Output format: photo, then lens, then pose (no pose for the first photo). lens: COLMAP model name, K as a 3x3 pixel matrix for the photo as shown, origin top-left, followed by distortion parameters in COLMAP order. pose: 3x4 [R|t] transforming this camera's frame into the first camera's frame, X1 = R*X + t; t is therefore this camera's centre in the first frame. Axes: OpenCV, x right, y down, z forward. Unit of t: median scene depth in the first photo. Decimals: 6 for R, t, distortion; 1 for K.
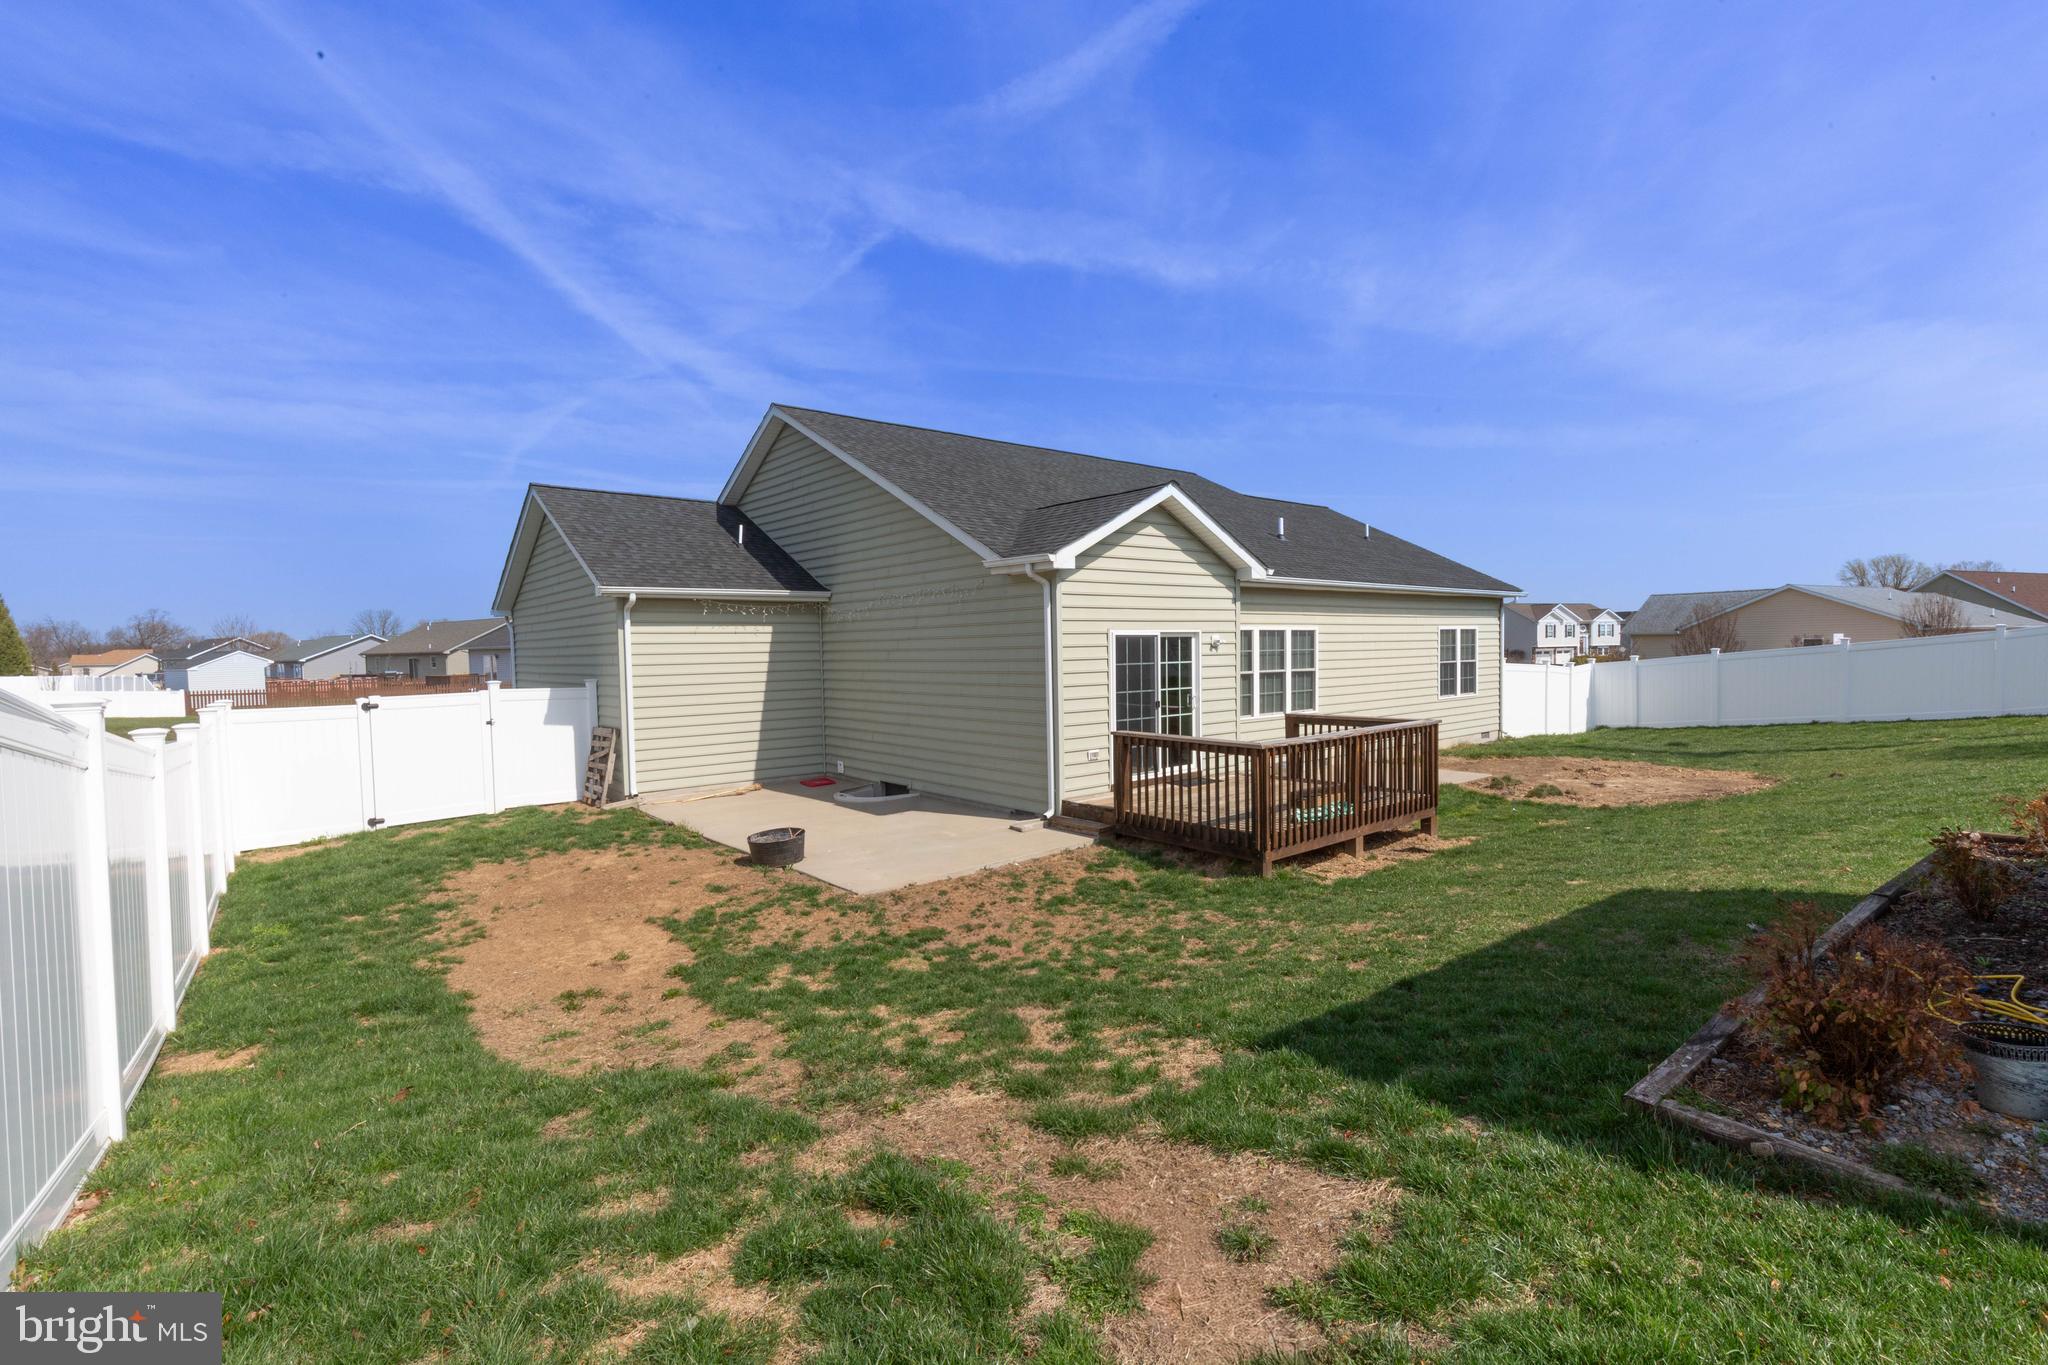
lens RADIAL K [[939.6, 0, 1043.7], [0, 939.6, 679.5], [0, 0, 1]] dist [0.000428, -0.000050]
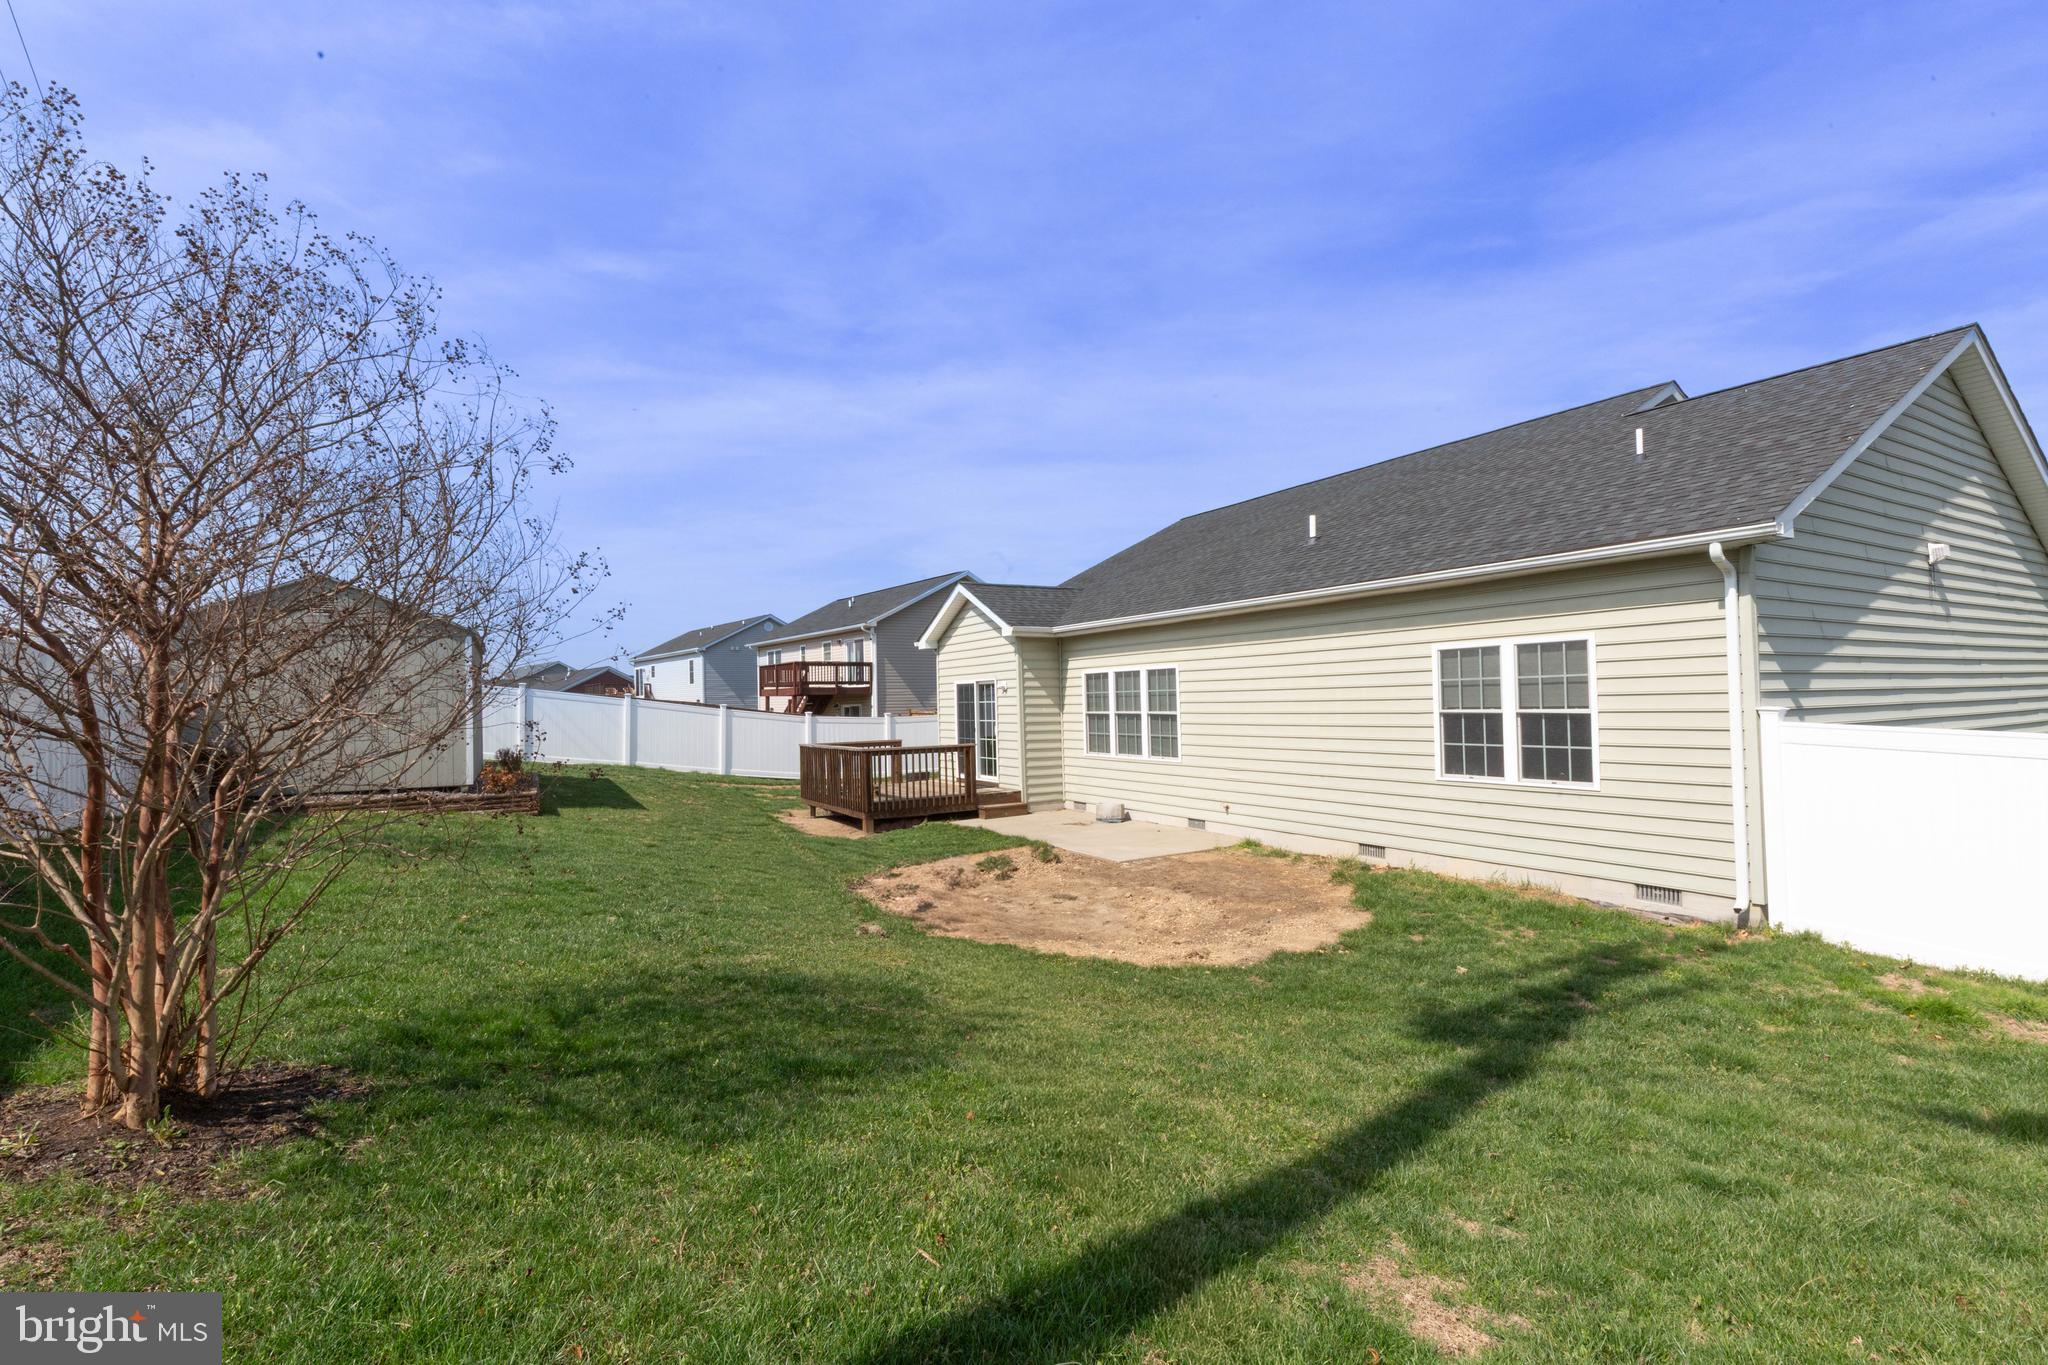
lens RADIAL K [[939.6, 0, 1043.7], [0, 939.6, 679.5], [0, 0, 1]] dist [0.000428, -0.000050]
pose [[-0.182242, -0.004856, -0.983242, 1.234550], [-0.012073, 0.999923, -0.002701, -0.039709], [0.983180, 0.011379, -0.182286, 1.093070]]
